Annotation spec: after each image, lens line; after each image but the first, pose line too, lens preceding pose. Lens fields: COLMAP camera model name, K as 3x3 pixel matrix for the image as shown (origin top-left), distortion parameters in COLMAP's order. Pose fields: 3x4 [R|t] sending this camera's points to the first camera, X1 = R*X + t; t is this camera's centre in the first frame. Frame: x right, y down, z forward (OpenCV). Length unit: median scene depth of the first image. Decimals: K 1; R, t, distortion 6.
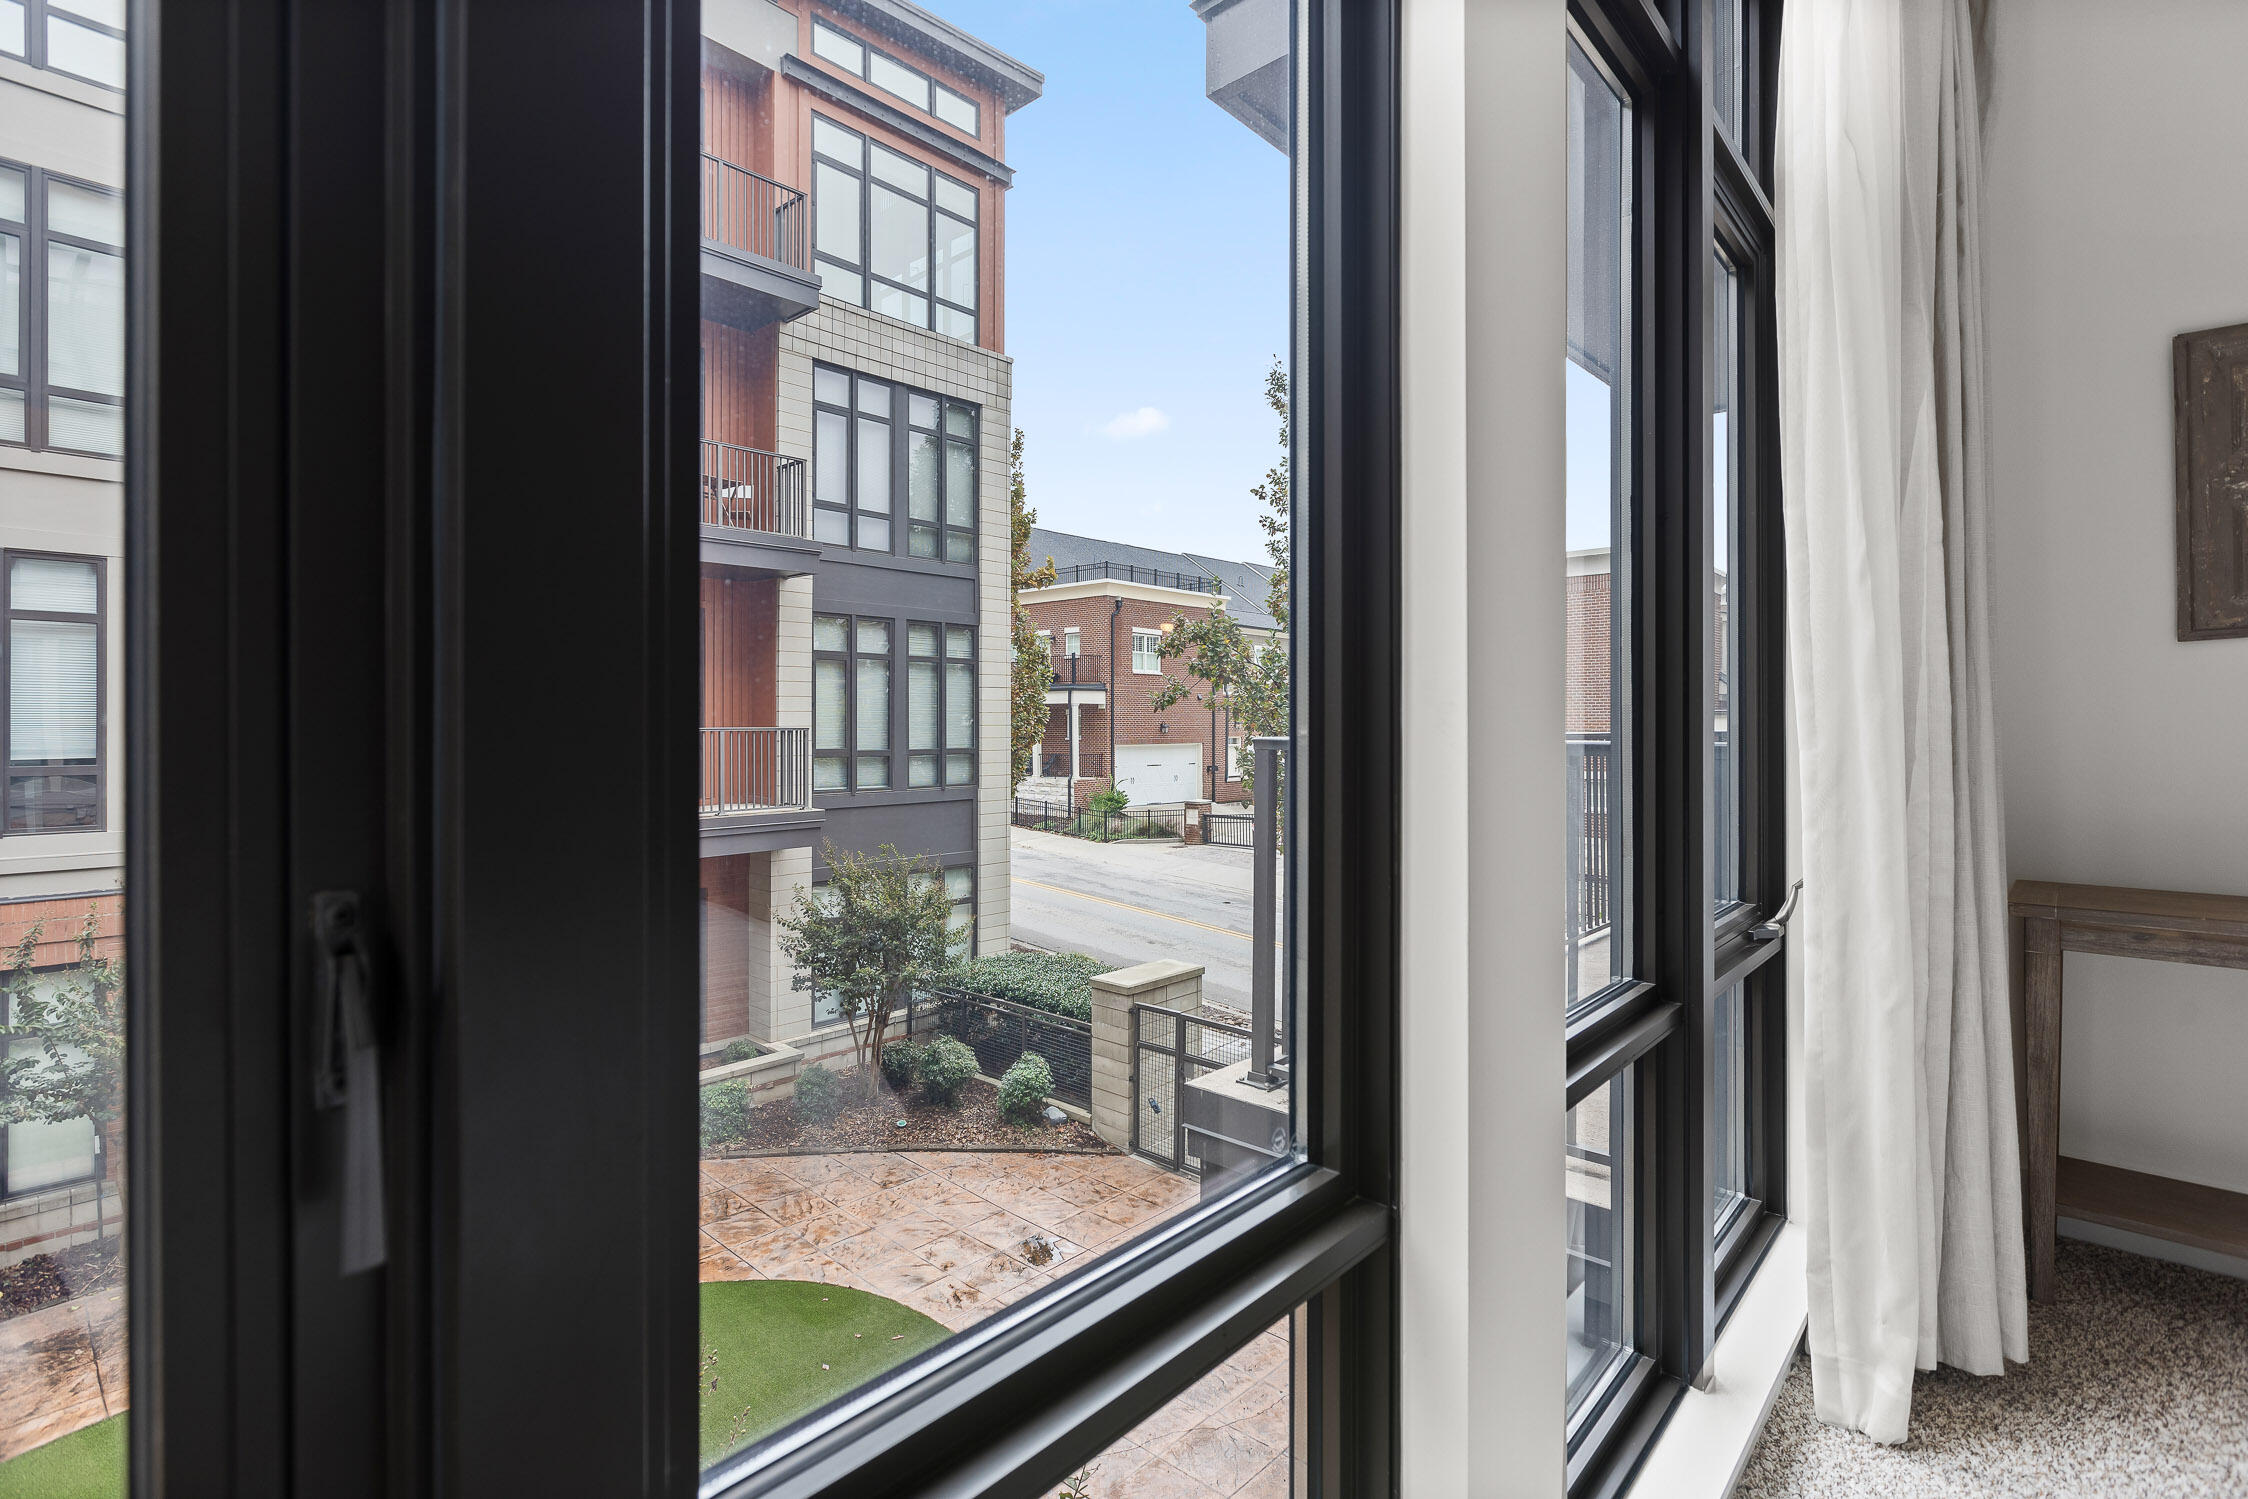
lens RADIAL K [[1065.1, 0, 1123.1], [0, 1065.1, 721.1], [0, 0, 1]] dist [-0.004859, 0.000306]
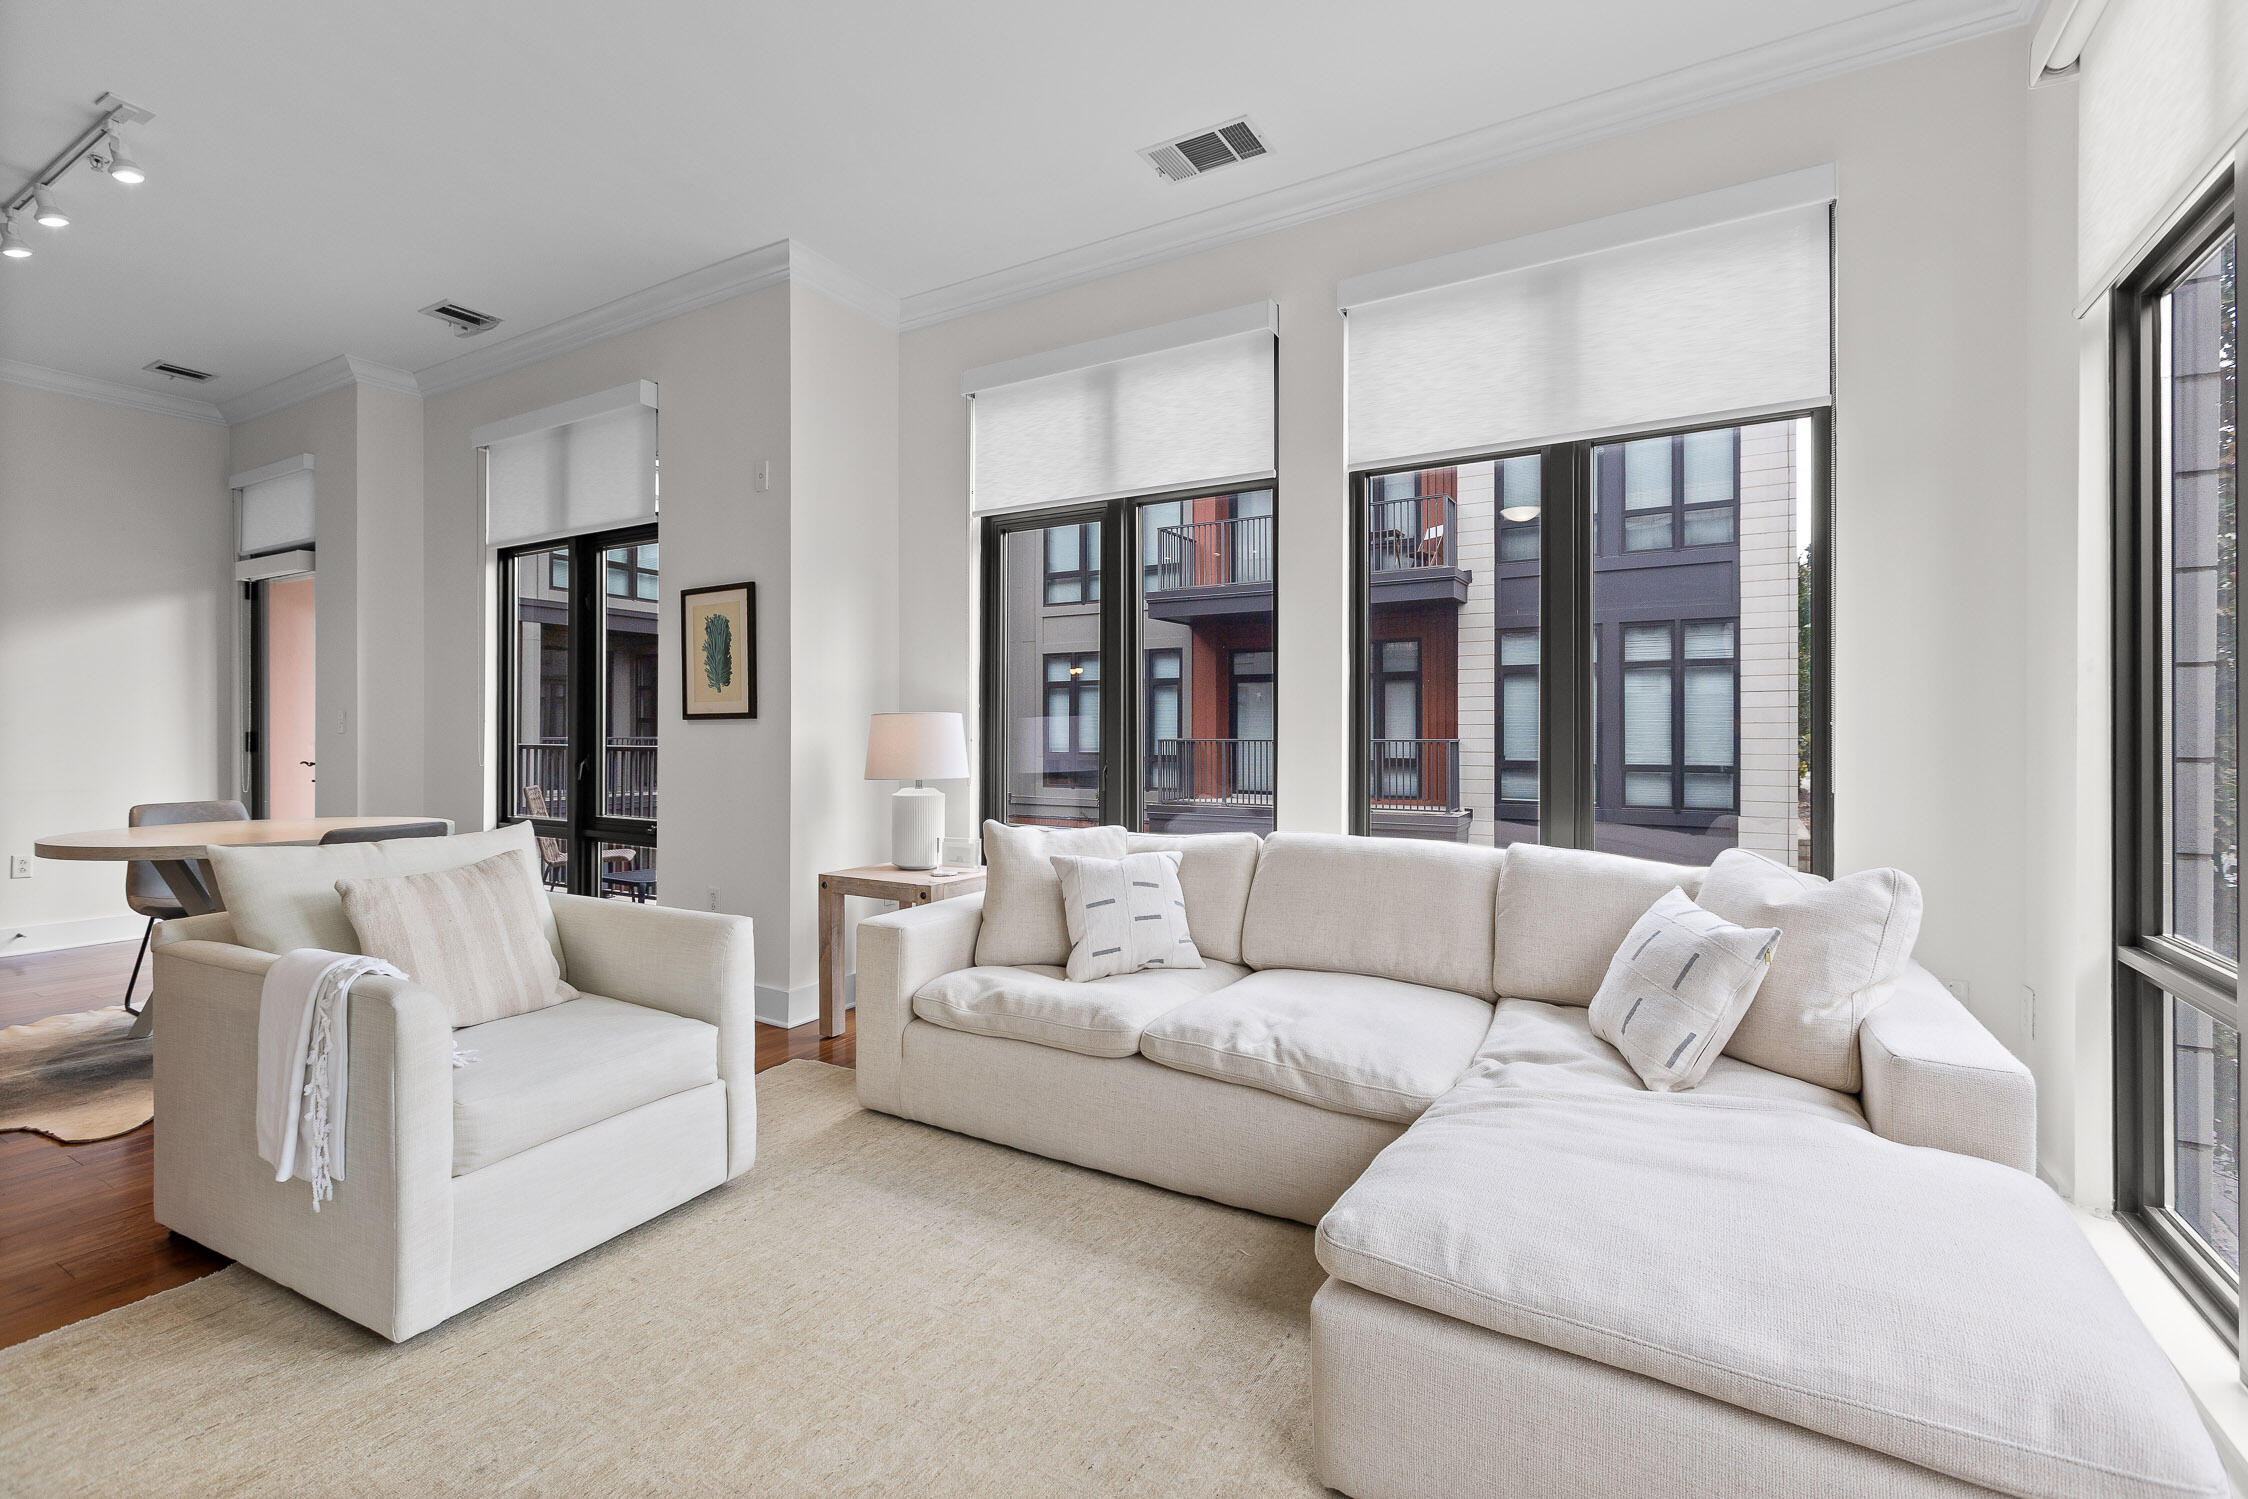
lens RADIAL K [[1002.2, 0, 1118.8], [0, 1002.2, 731.6], [0, 0, 1]] dist [0.001260, -0.000141]
pose [[0.198525, 0.000959, -0.980095, 0.573593], [0.001817, 0.999997, 0.001346, -0.003307], [0.980094, -0.002048, 0.198523, 0.414869]]
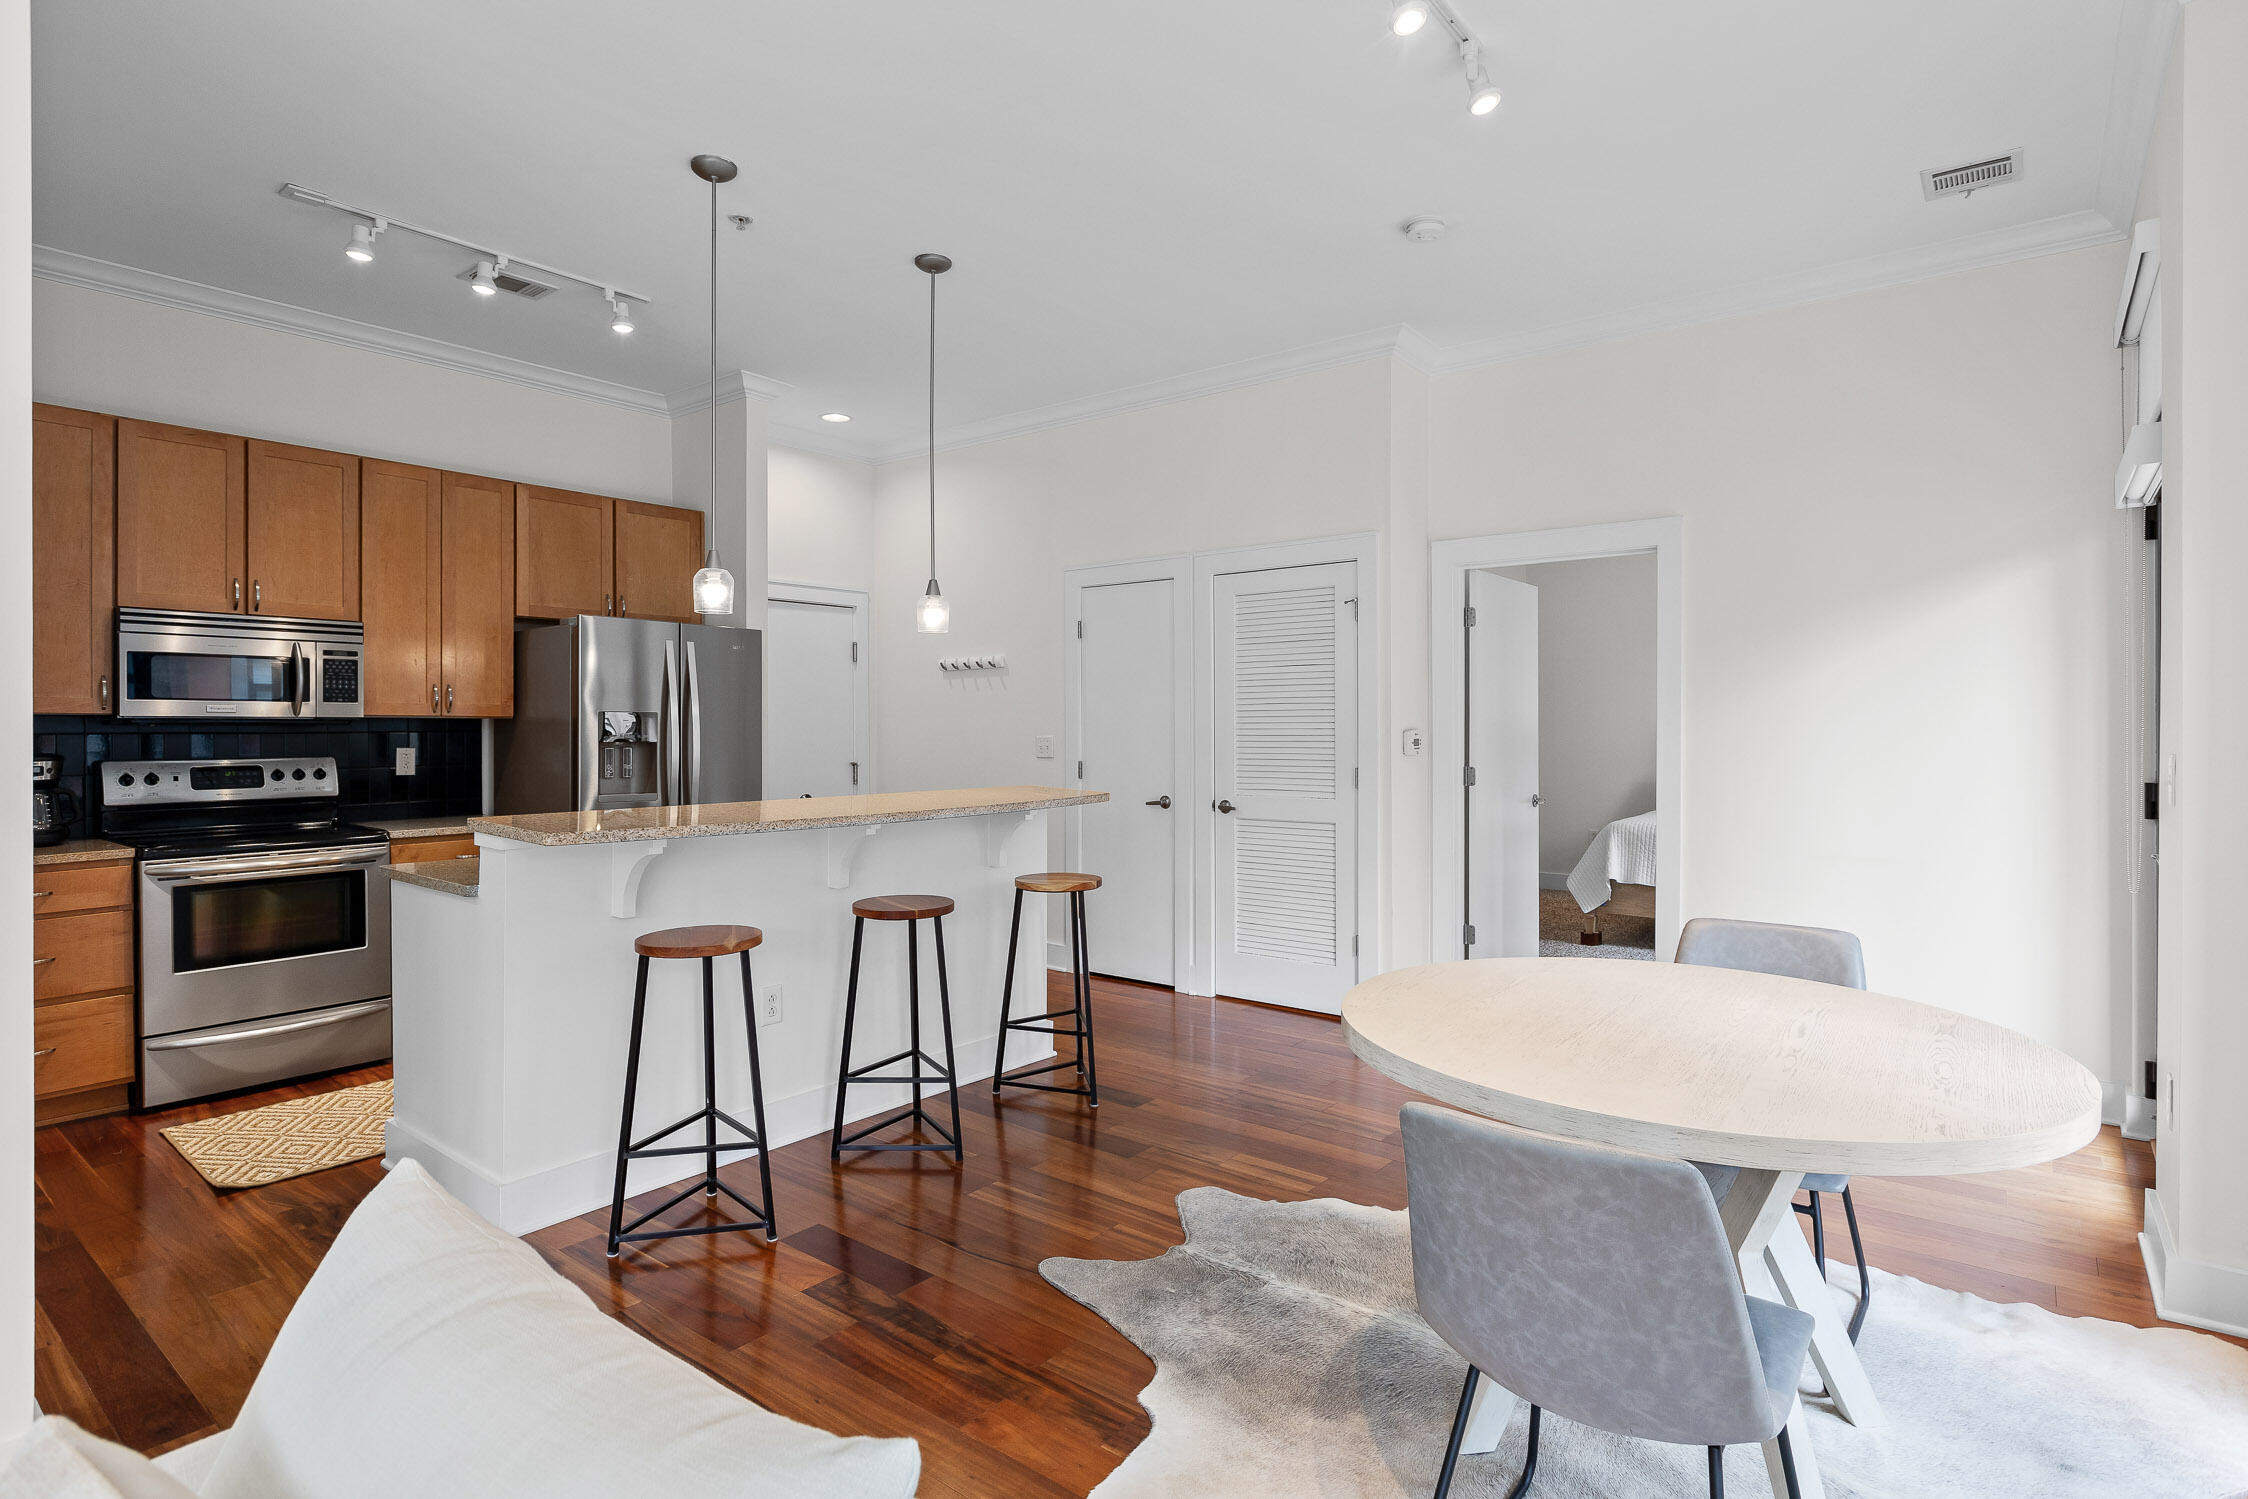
lens RADIAL K [[1138.5, 0, 1112.1], [0, 1138.5, 729.5], [0, 0, 1]] dist [0.000136, -0.001025]
pose [[-0.998224, 0.000225, -0.059564, 0.363744], [0.000174, 1.000000, 0.000857, -0.014506], [0.059565, 0.000845, -0.998224, 0.389035]]
